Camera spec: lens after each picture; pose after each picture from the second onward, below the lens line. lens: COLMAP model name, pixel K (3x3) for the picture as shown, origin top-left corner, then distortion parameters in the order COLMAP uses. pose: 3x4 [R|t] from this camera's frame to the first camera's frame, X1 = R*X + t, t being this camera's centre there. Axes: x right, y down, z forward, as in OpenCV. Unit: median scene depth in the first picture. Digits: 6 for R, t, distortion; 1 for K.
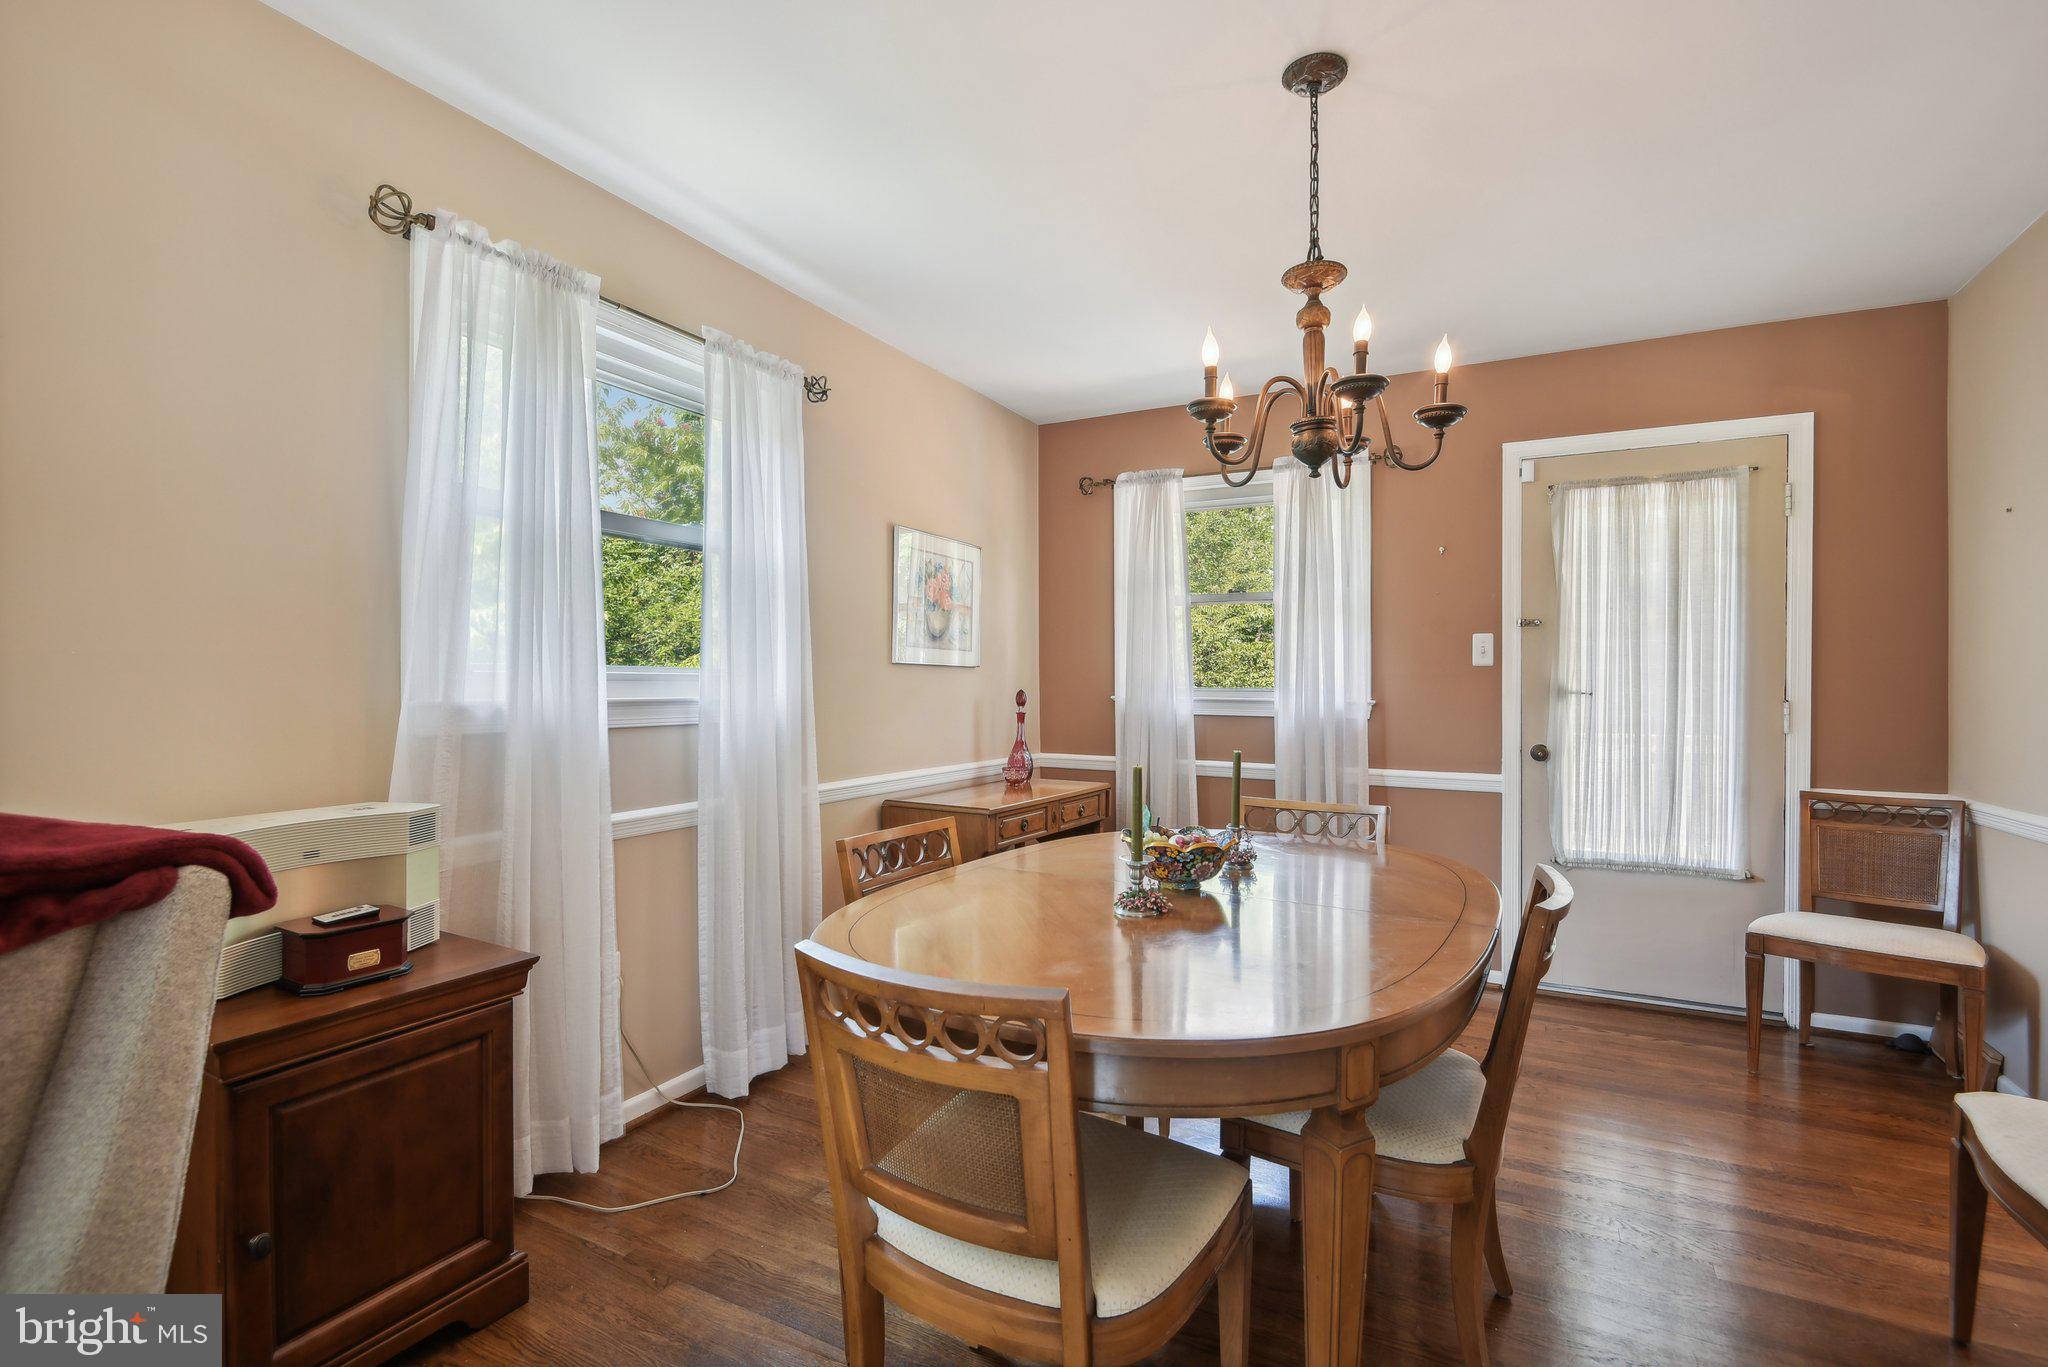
lens RADIAL K [[915.1, 0, 1016.0], [0, 915.1, 684.6], [0, 0, 1]] dist [-0.023601, 0.000169]
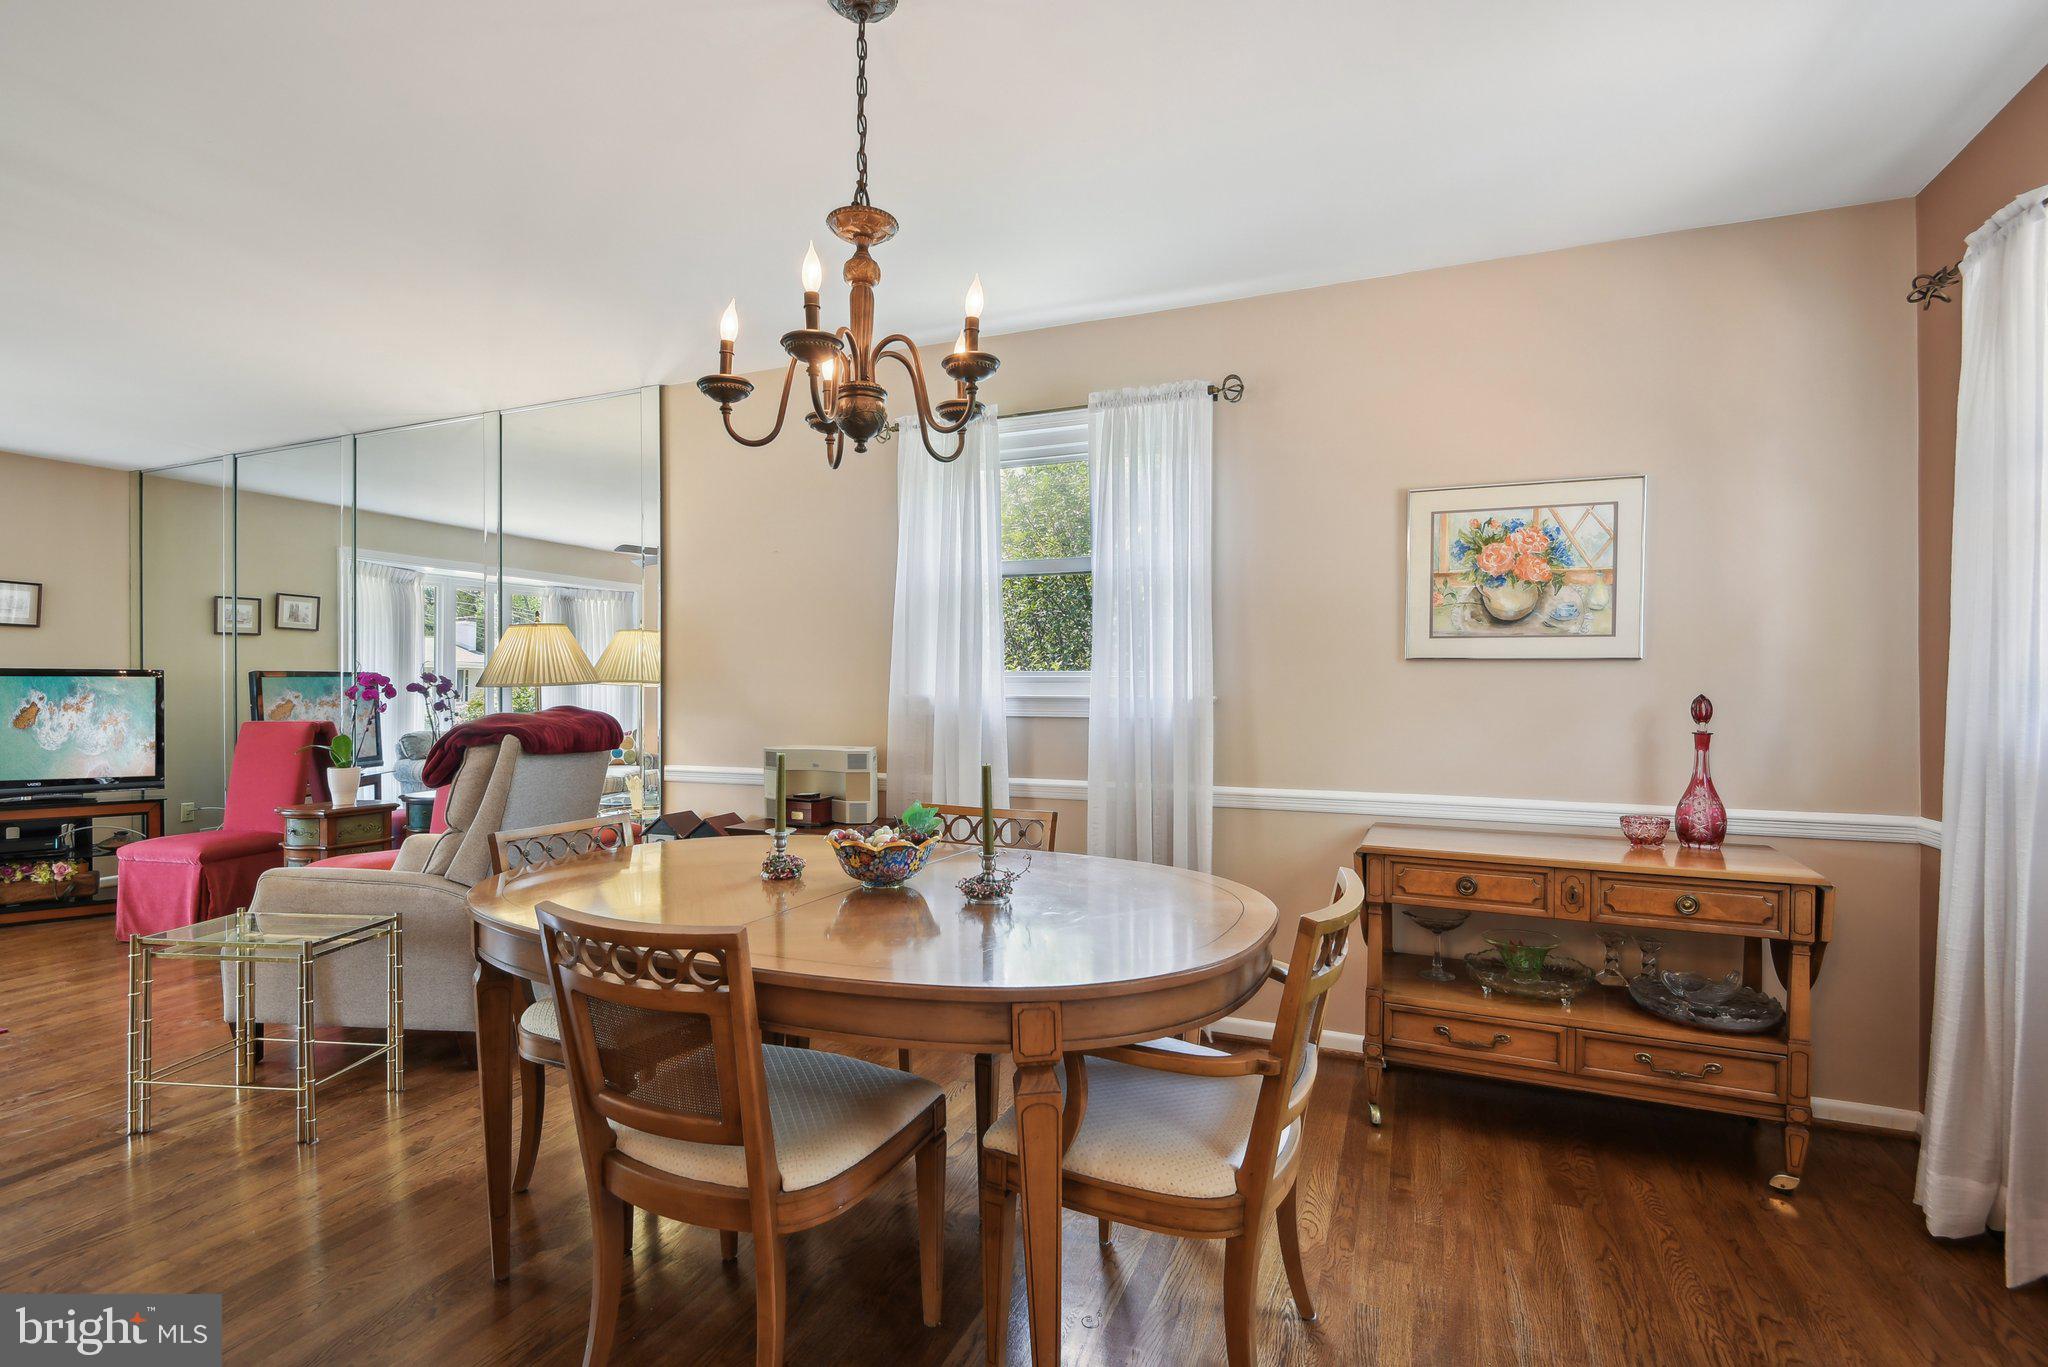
lens RADIAL K [[942.3, 0, 1015.9], [0, 942.3, 694.6], [0, 0, 1]] dist [-0.006445, -0.003748]
pose [[0.096784, -0.005555, -0.995290, 0.647284], [-0.007737, 0.999950, -0.006333, 0.014815], [0.995275, 0.008314, 0.096736, 0.554447]]
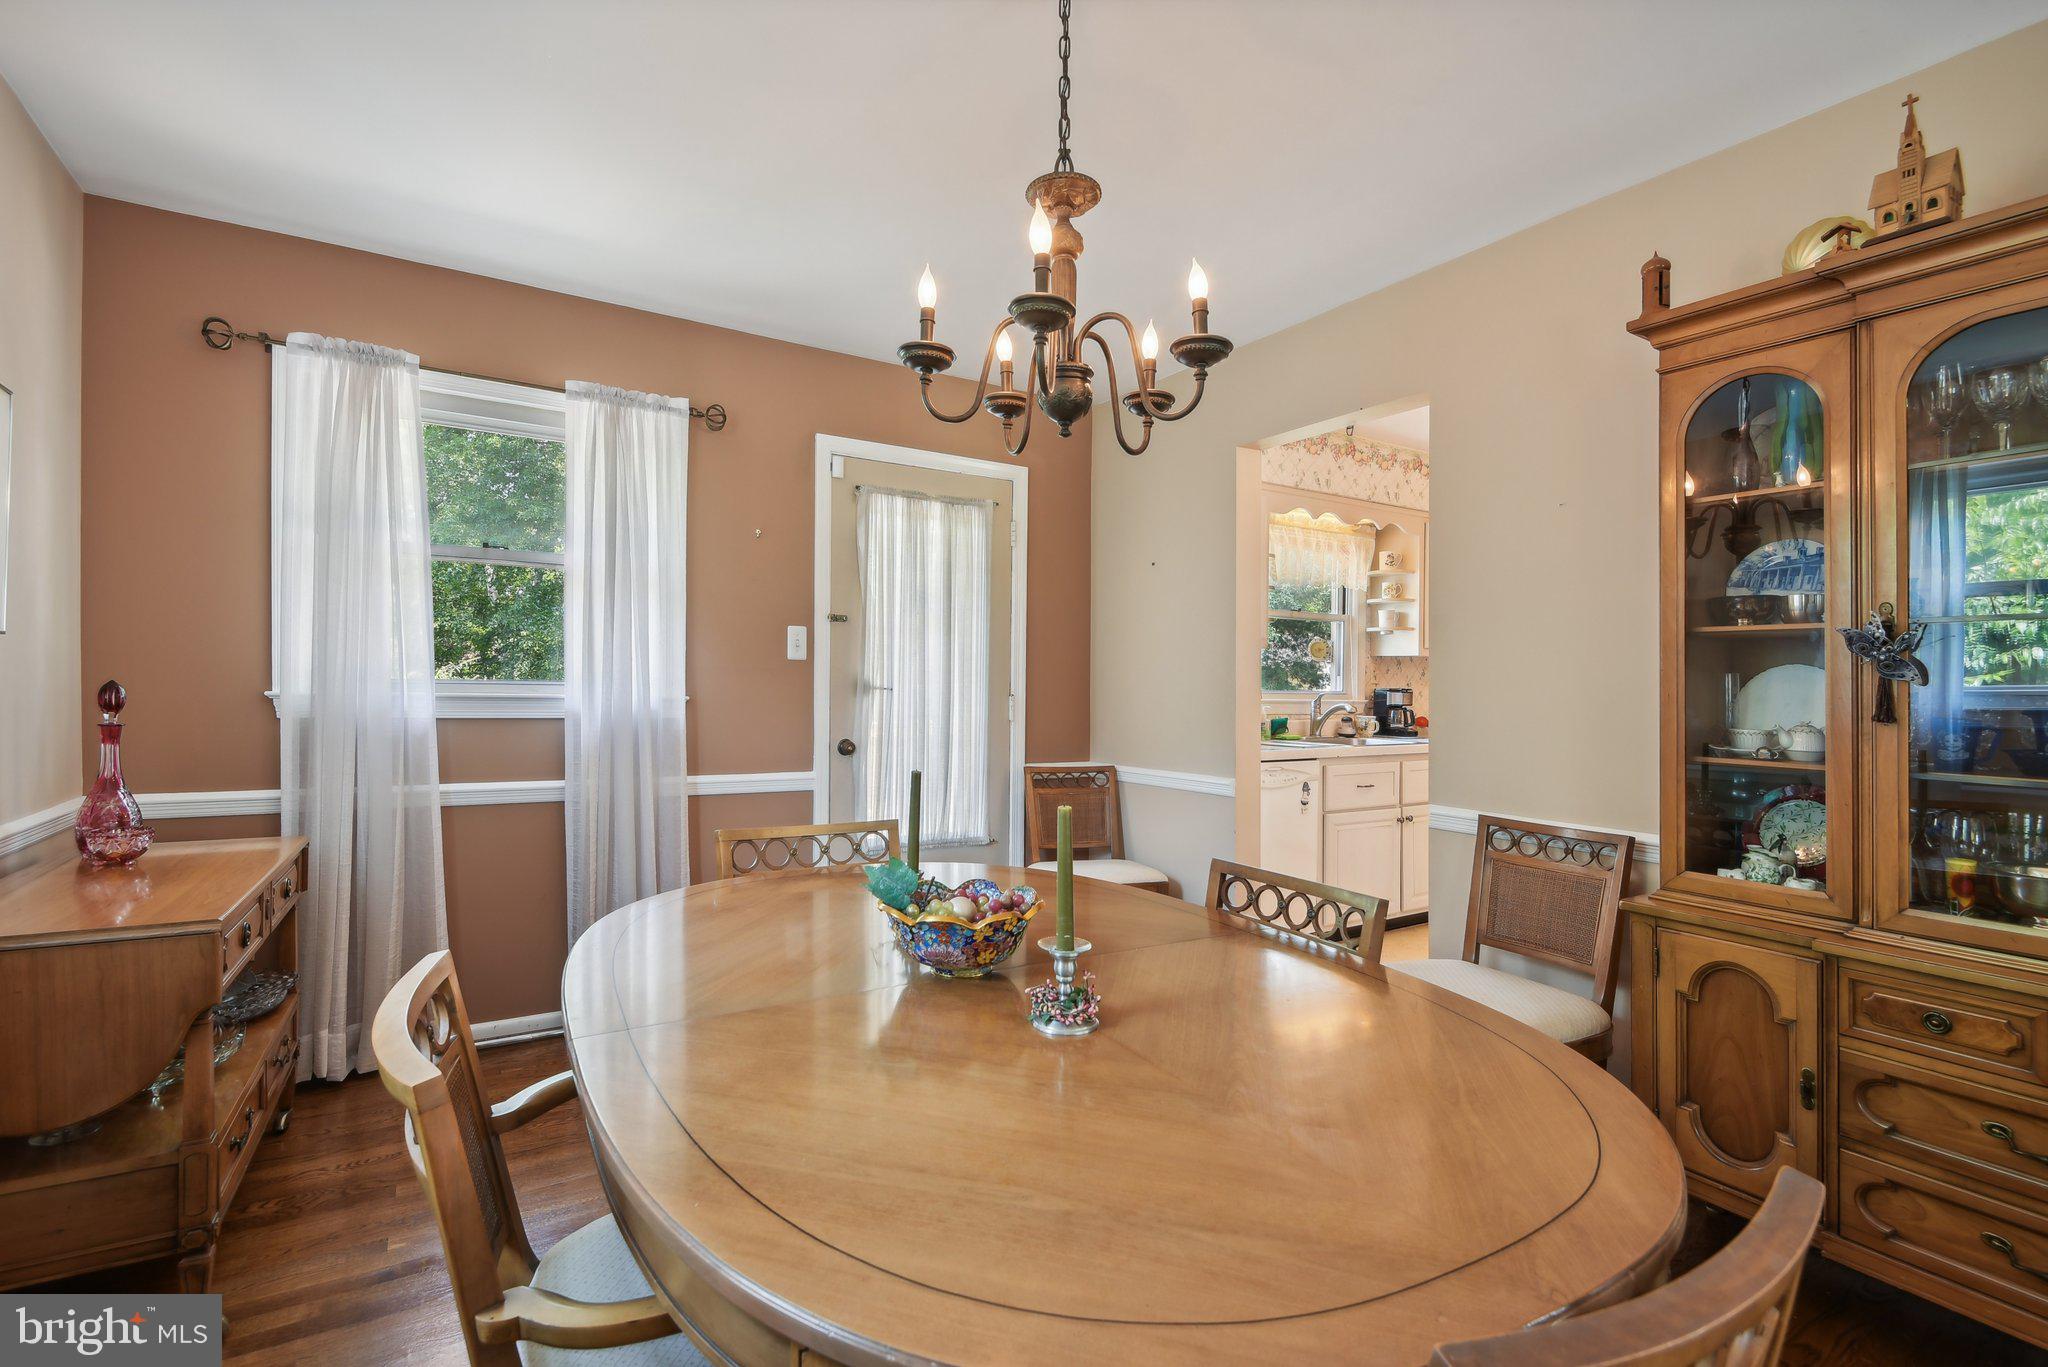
lens RADIAL K [[942.3, 0, 990.6], [0, 942.3, 689.2], [0, 0, 1]] dist [-0.006445, -0.003748]
pose [[0.483185, 0.005621, 0.875500, -0.260470], [-0.007895, 0.999967, -0.002063, 0.010978], [-0.875483, -0.005915, 0.483214, 0.343280]]
